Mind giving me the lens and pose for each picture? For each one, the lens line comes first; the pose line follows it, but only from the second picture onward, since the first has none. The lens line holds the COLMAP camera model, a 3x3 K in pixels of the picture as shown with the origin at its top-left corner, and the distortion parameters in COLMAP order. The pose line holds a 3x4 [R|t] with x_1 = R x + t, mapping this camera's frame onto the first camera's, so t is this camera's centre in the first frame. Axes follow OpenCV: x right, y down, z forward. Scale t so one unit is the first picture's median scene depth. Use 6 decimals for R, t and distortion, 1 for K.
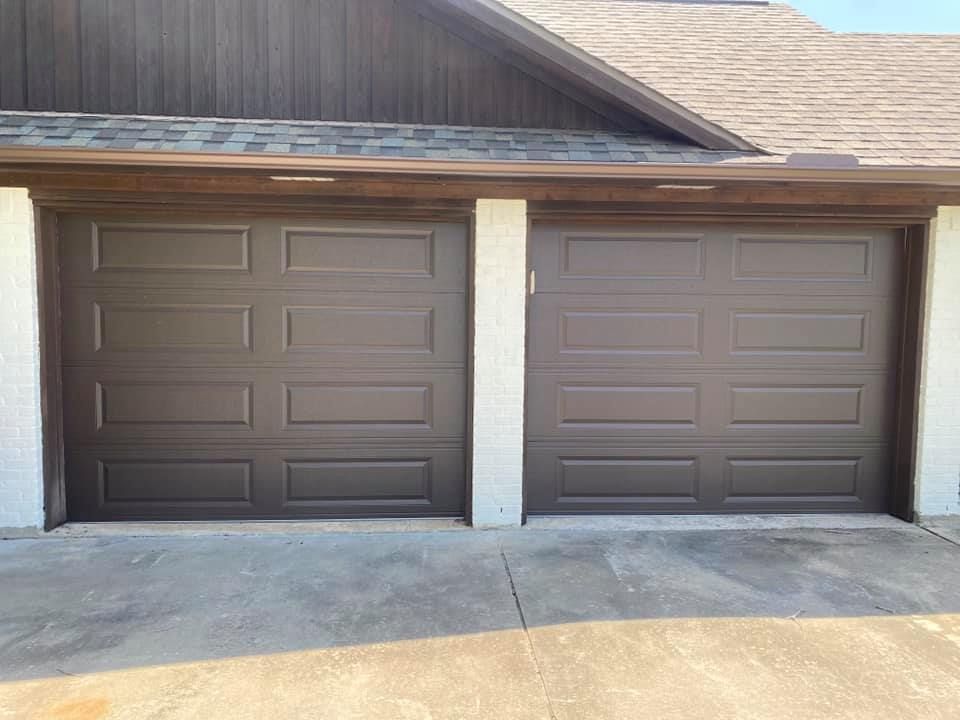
lens RADIAL K [[708.9, 0, 478.5], [0, 708.9, 339.9], [0, 0, 1]] dist [0.015525, -0.003284]
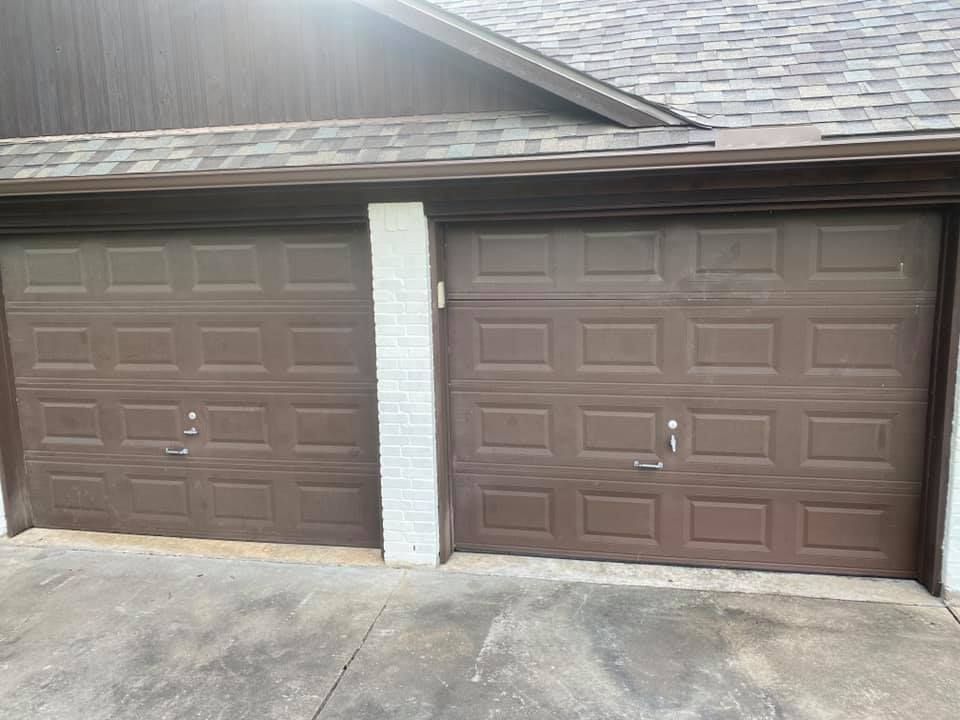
lens RADIAL K [[708.9, 0, 478.5], [0, 708.9, 339.9], [0, 0, 1]] dist [0.015525, -0.003284]
pose [[0.966186, -0.001685, -0.257842, 0.363027], [0.023371, 0.996435, 0.081062, -0.100871], [0.256786, -0.084347, 0.962781, 0.178183]]
